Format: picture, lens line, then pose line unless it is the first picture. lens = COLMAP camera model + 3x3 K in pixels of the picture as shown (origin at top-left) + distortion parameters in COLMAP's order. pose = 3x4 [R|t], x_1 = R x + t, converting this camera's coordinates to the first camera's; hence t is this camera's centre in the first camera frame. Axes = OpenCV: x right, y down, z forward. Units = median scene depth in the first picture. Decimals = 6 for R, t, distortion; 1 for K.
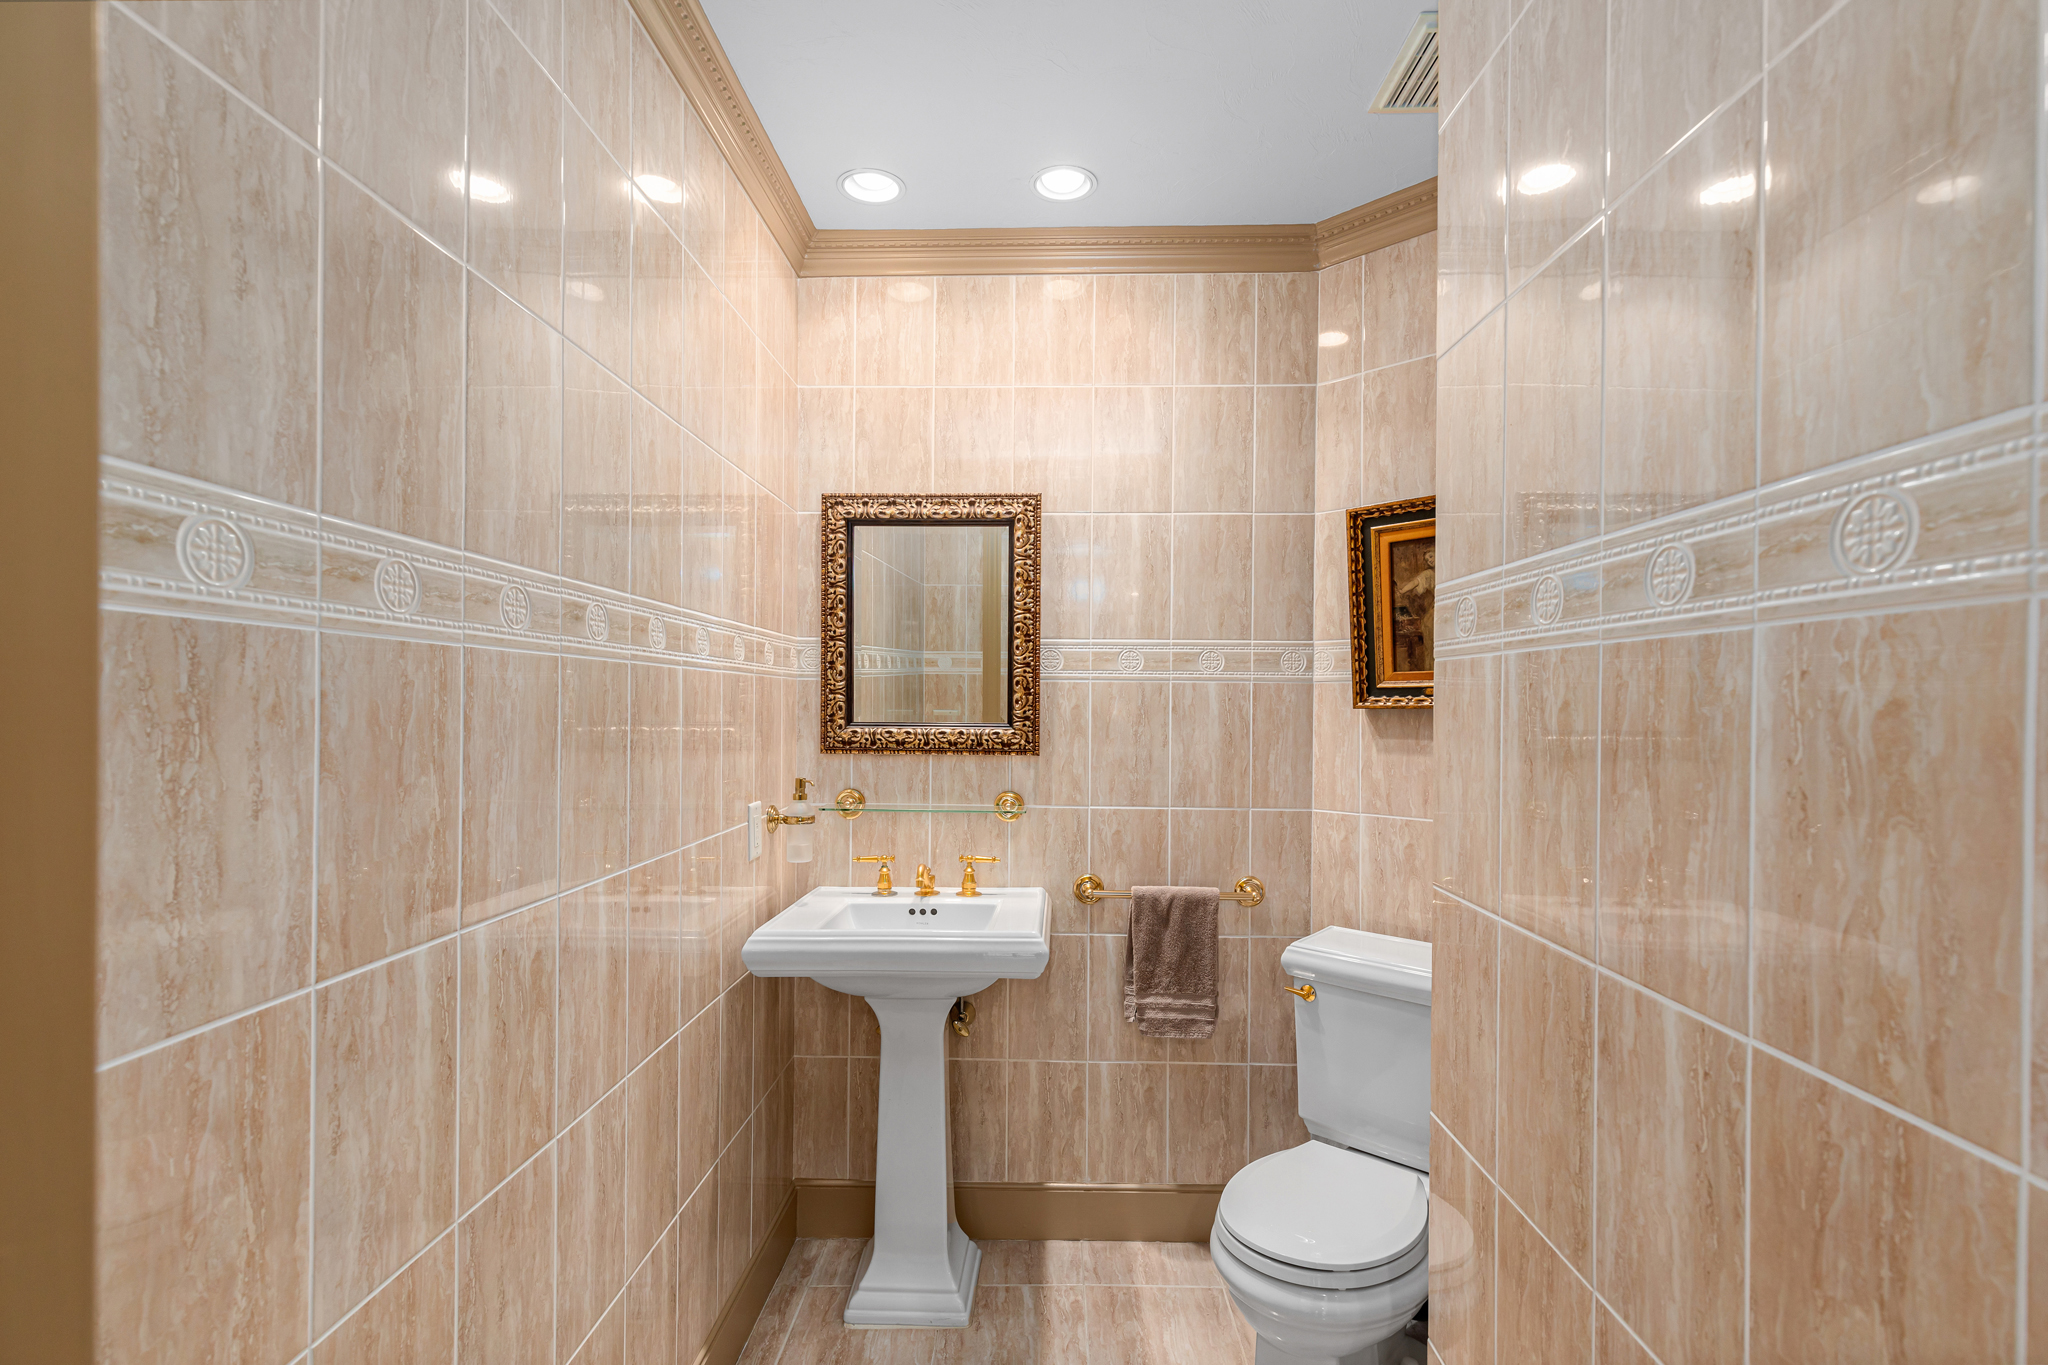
lens RADIAL K [[934.4, 0, 1034.7], [0, 934.4, 722.7], [0, 0, 1]] dist [0.001186, 0.000474]
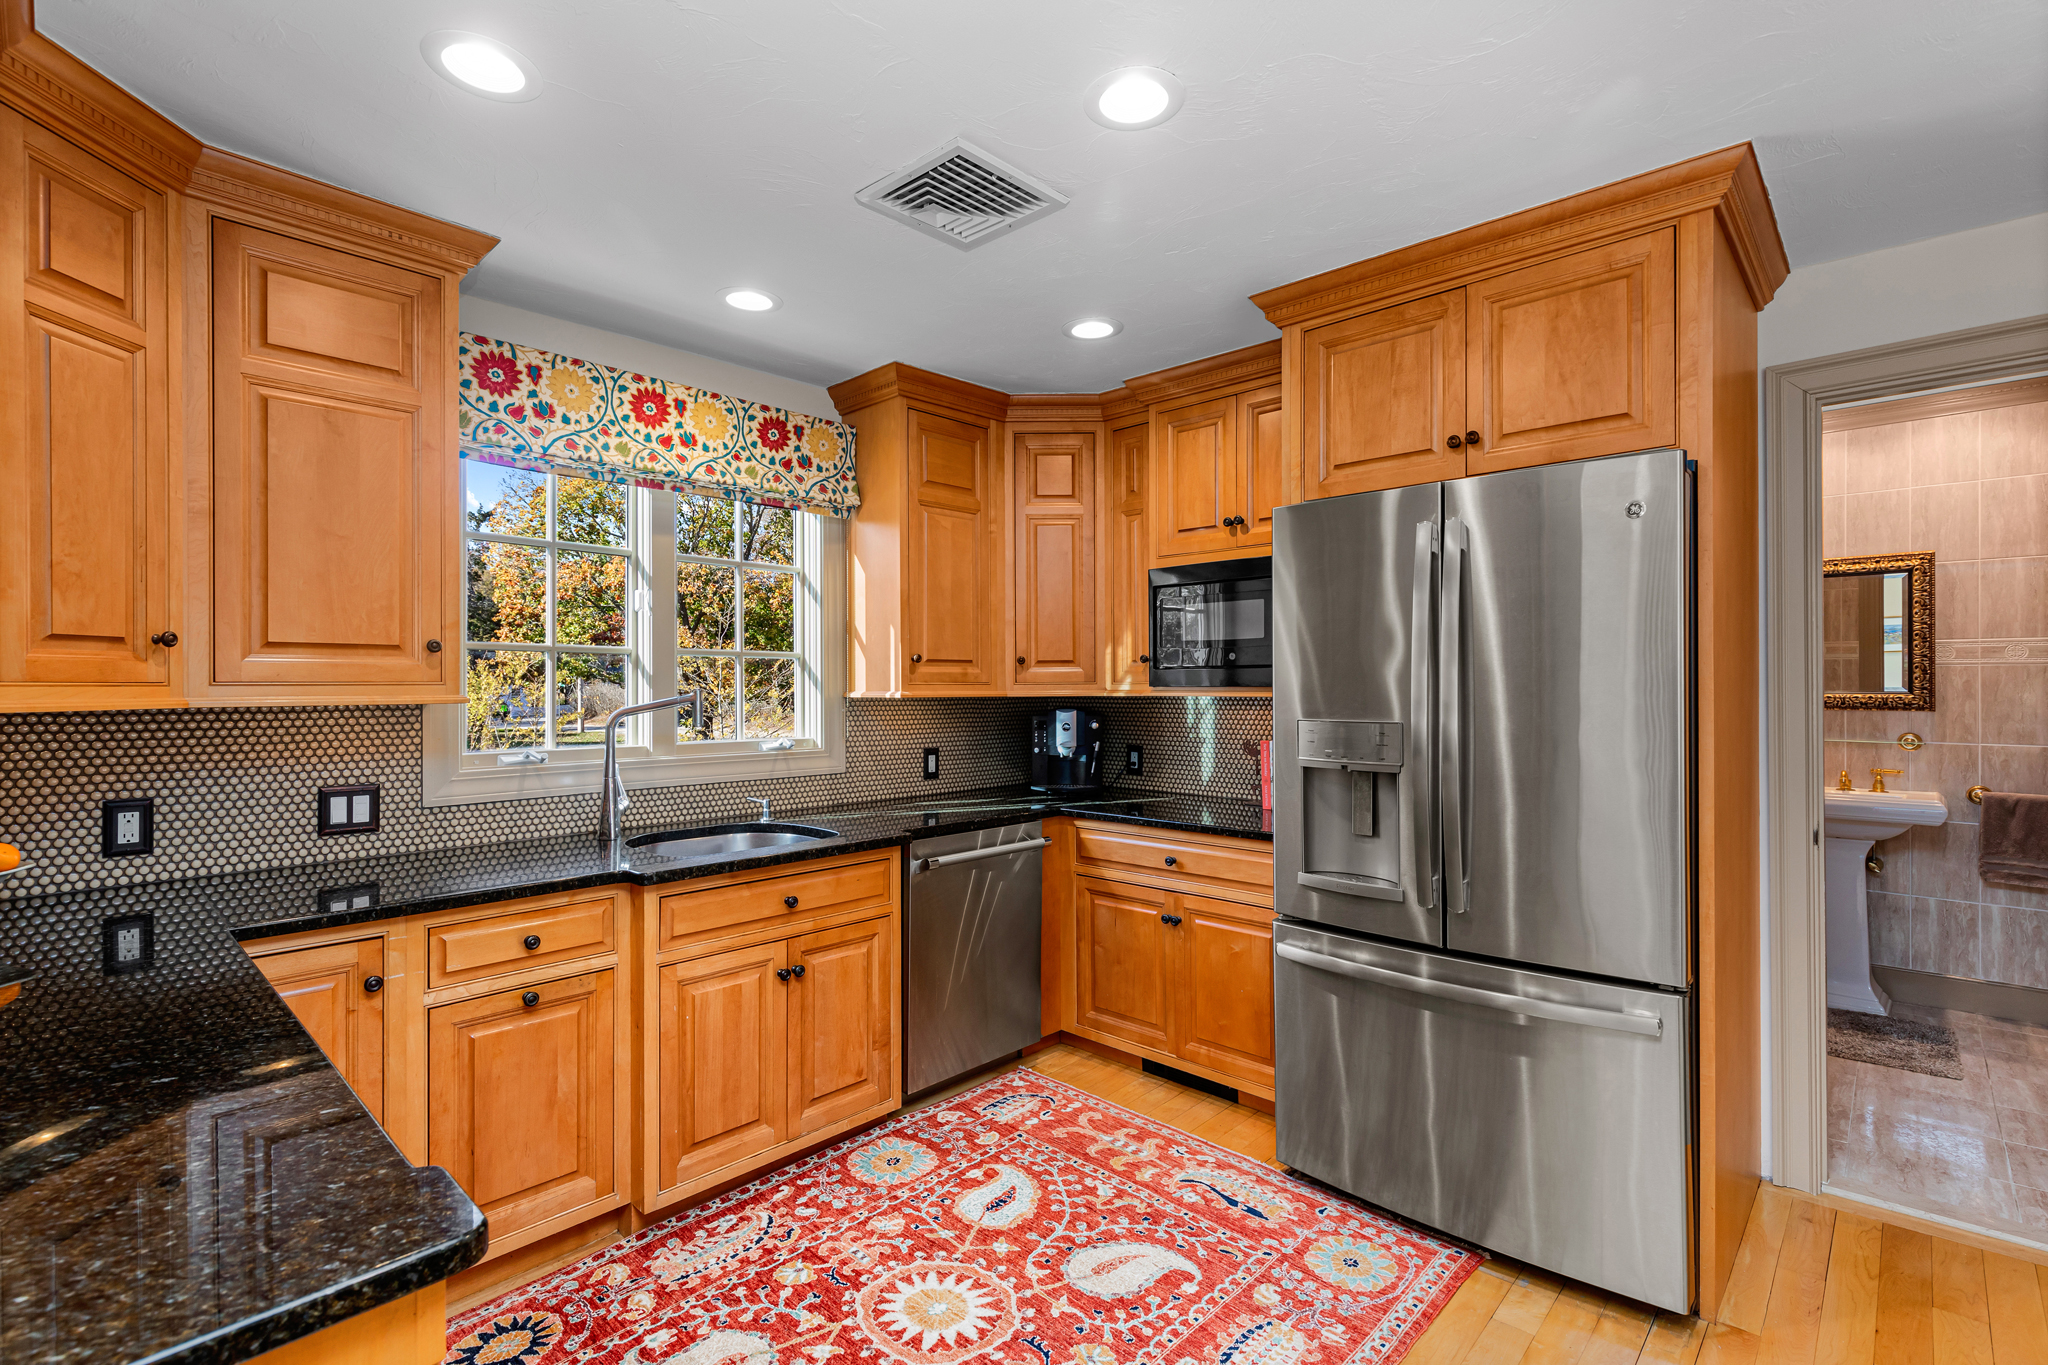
lens RADIAL K [[933.9, 0, 1024.0], [0, 933.9, 682.5], [0, 0, 1]] dist [0.000449, 0.000301]
pose [[0.730959, -0.008171, -0.682372, -0.044153], [-0.012727, 0.999591, -0.025603, 0.046957], [0.682302, 0.027399, 0.730556, -1.279268]]
